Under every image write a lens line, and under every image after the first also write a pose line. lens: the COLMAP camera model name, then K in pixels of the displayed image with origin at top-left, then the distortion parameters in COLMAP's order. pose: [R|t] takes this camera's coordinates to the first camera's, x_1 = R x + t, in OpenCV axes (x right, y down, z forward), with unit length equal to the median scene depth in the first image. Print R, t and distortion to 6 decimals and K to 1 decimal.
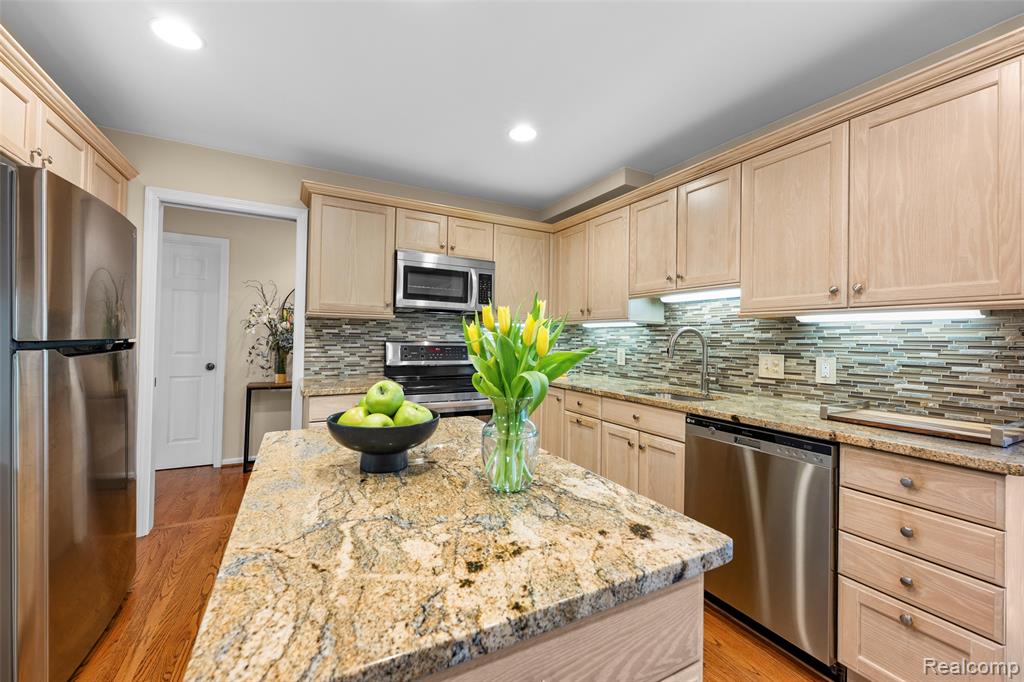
lens RADIAL K [[411.6, 0, 509.7], [0, 411.6, 333.0], [0, 0, 1]] dist [-0.001163, -0.000341]
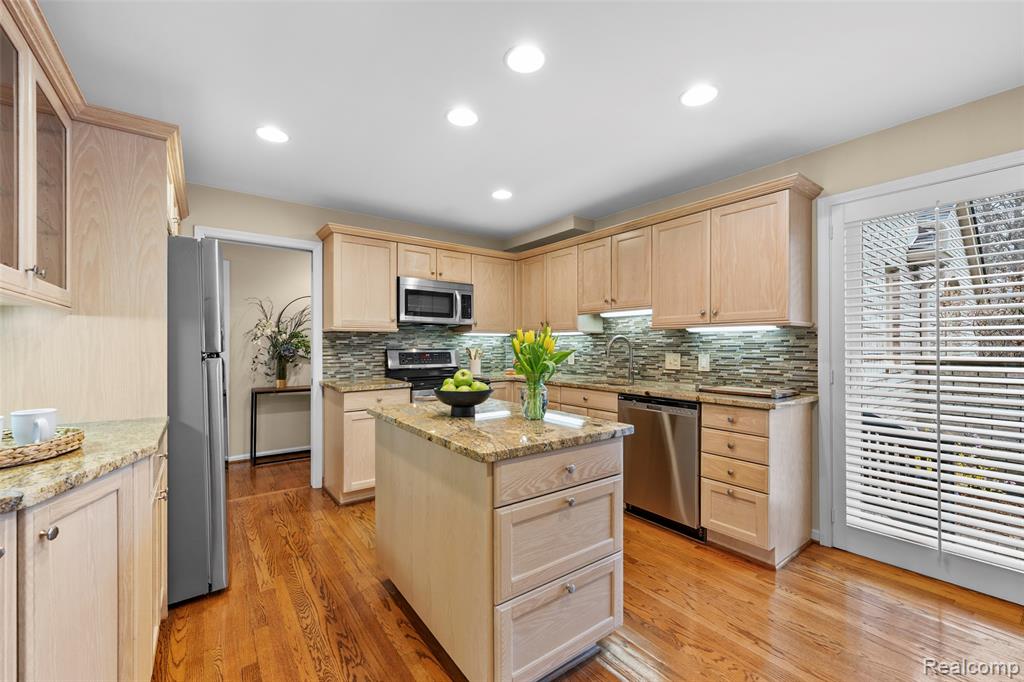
lens RADIAL K [[411.6, 0, 513.4], [0, 411.6, 346.6], [0, 0, 1]] dist [-0.001163, -0.000341]
pose [[0.988581, -0.016341, 0.149803, -0.142497], [0.013816, 0.999745, 0.017880, -0.006708], [-0.150057, -0.015606, 0.988554, -0.352507]]
